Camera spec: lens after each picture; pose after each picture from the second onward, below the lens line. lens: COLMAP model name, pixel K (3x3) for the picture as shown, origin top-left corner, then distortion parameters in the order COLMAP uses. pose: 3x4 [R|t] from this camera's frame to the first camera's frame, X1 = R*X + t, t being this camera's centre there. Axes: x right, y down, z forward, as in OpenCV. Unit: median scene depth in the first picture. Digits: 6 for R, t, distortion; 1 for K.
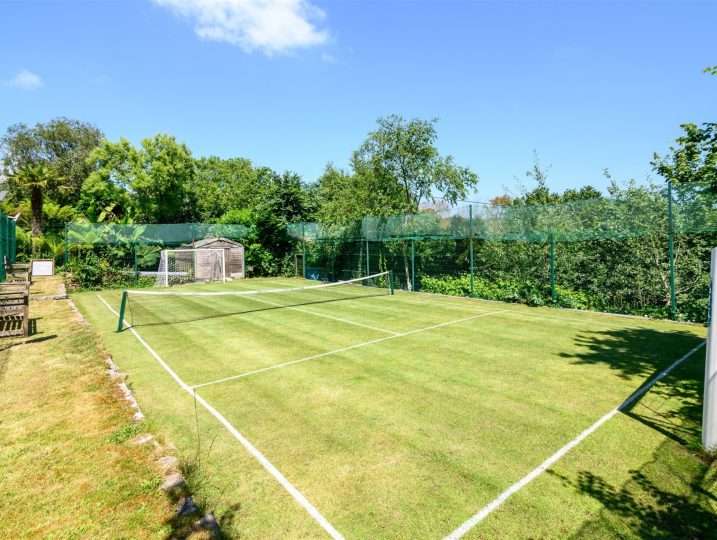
lens RADIAL K [[362.3, 0, 358.5], [0, 362.3, 270.0], [0, 0, 1]] dist [0.003472, 0.000118]
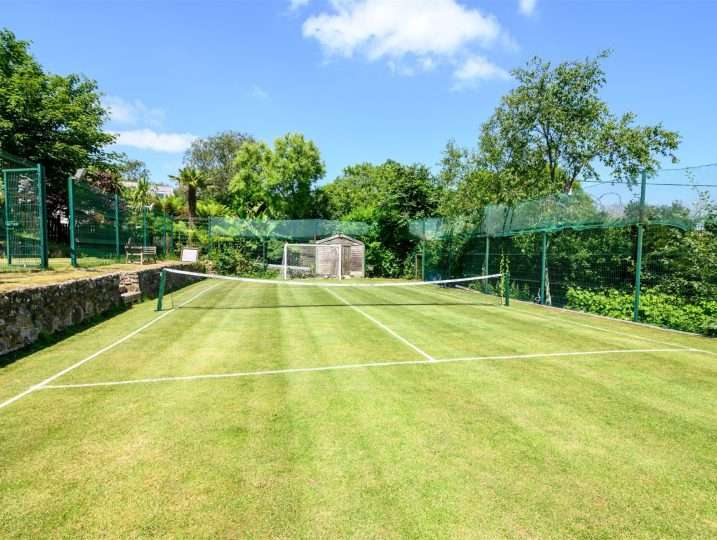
lens RADIAL K [[350.4, 0, 359.5], [0, 350.4, 287.7], [0, 0, 1]] dist [0.009830, -0.000251]
pose [[0.898590, 0.073245, -0.432632, 0.103191], [-0.062796, 0.997287, 0.038413, 0.017790], [0.434272, -0.007349, 0.900752, 0.177037]]
